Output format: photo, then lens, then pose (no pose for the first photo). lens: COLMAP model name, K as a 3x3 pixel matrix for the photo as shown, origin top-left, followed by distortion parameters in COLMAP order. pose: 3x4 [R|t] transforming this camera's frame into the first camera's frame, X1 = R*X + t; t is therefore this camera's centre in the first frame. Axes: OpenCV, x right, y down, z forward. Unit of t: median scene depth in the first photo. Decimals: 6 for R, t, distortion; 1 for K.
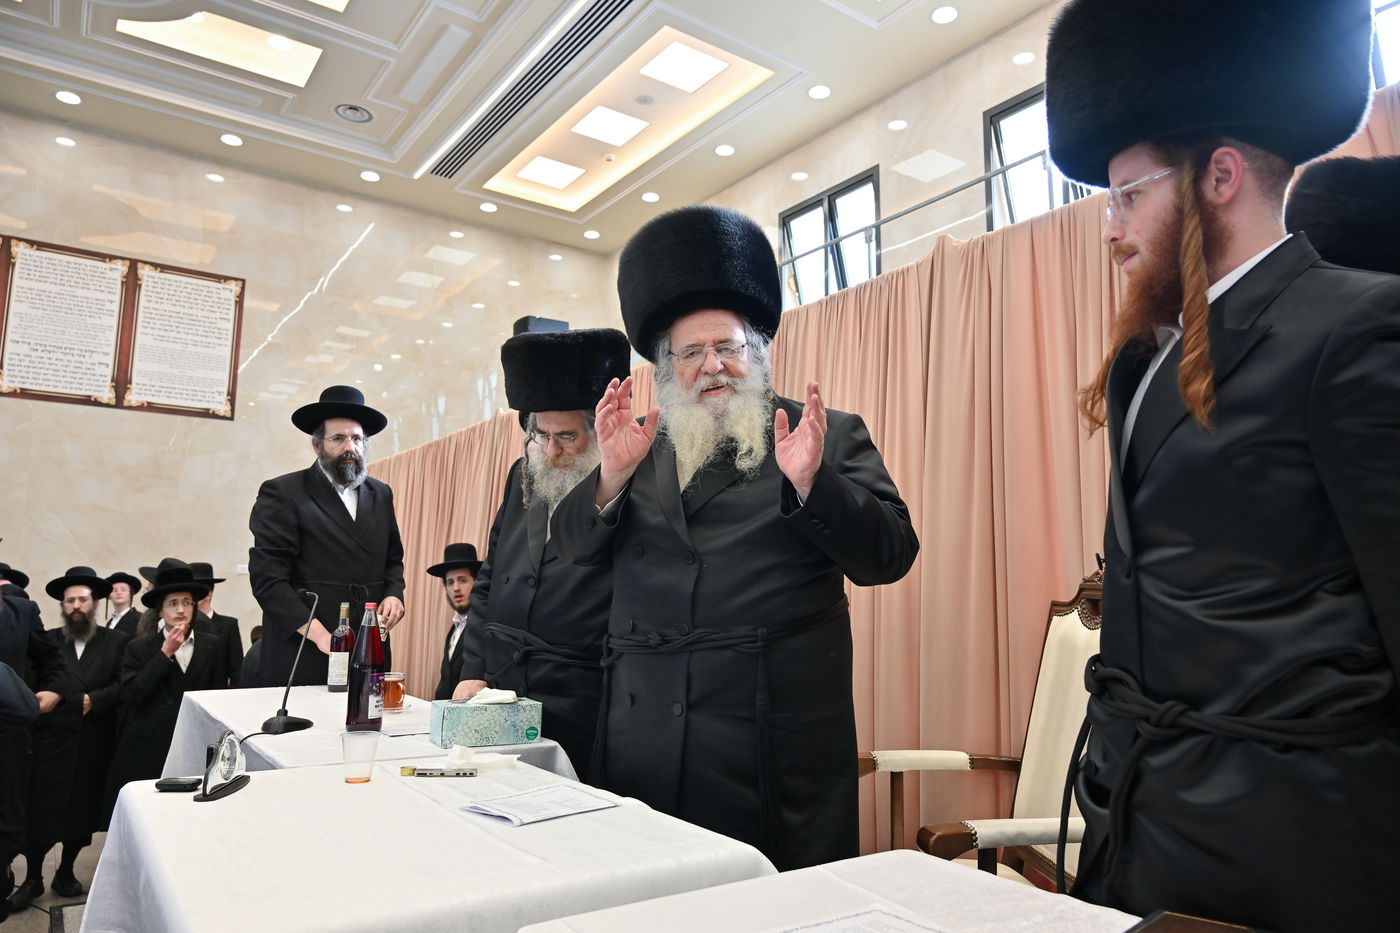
lens RADIAL K [[929.1, 0, 700.0], [0, 929.1, 466.5], [0, 0, 1]] dist [-0.002756, 0.002551]
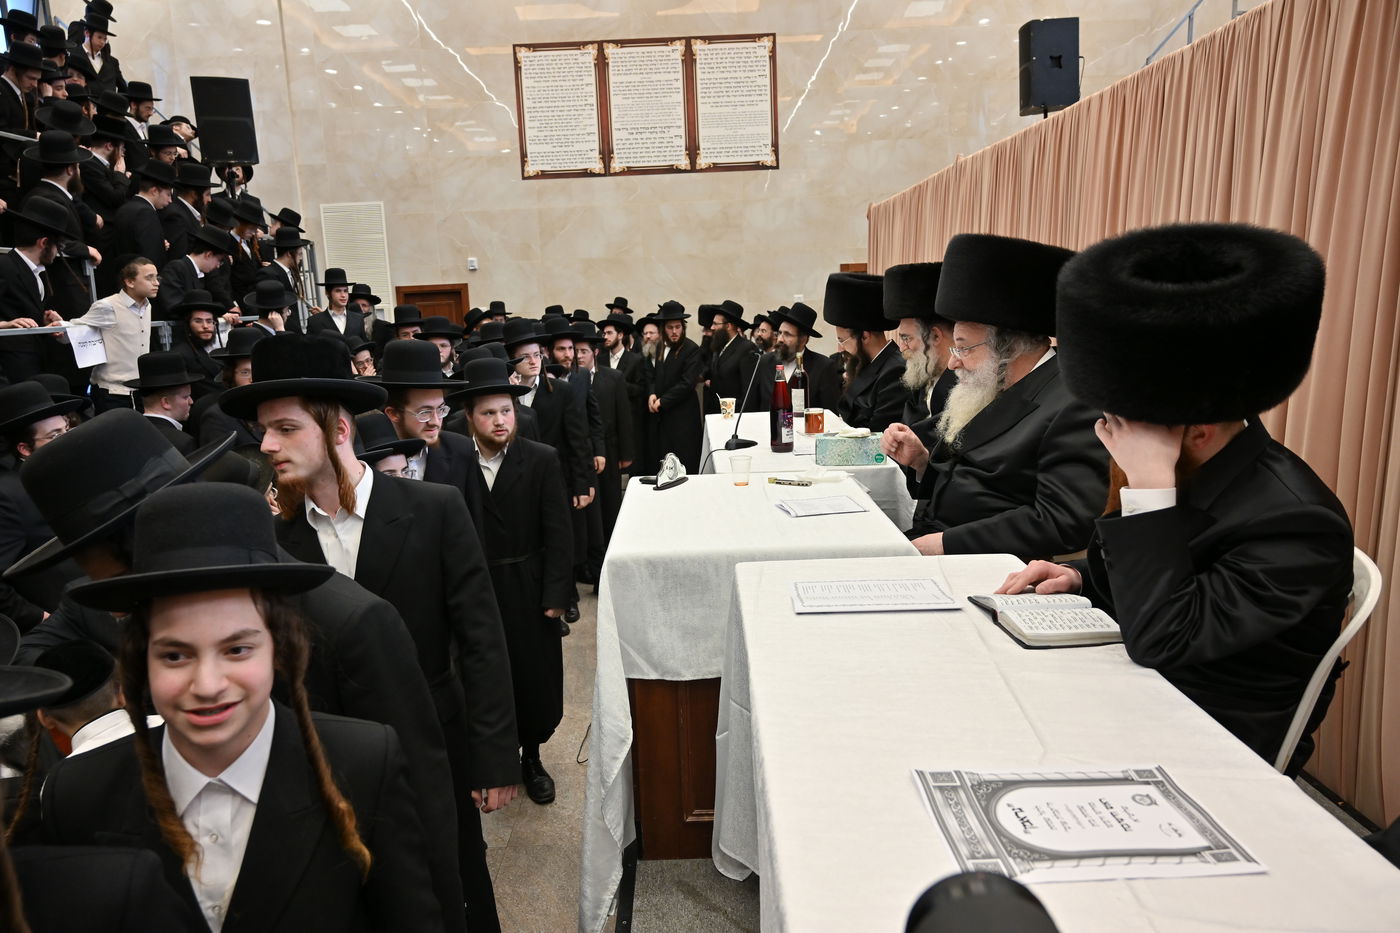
lens RADIAL K [[929.1, 0, 700.0], [0, 929.1, 466.5], [0, 0, 1]] dist [-0.002756, 0.002551]
pose [[0.823793, 0.053406, -0.564370, 0.089209], [0.126256, 0.953263, 0.274499, -0.028059], [0.552653, -0.297386, 0.778548, -0.058458]]
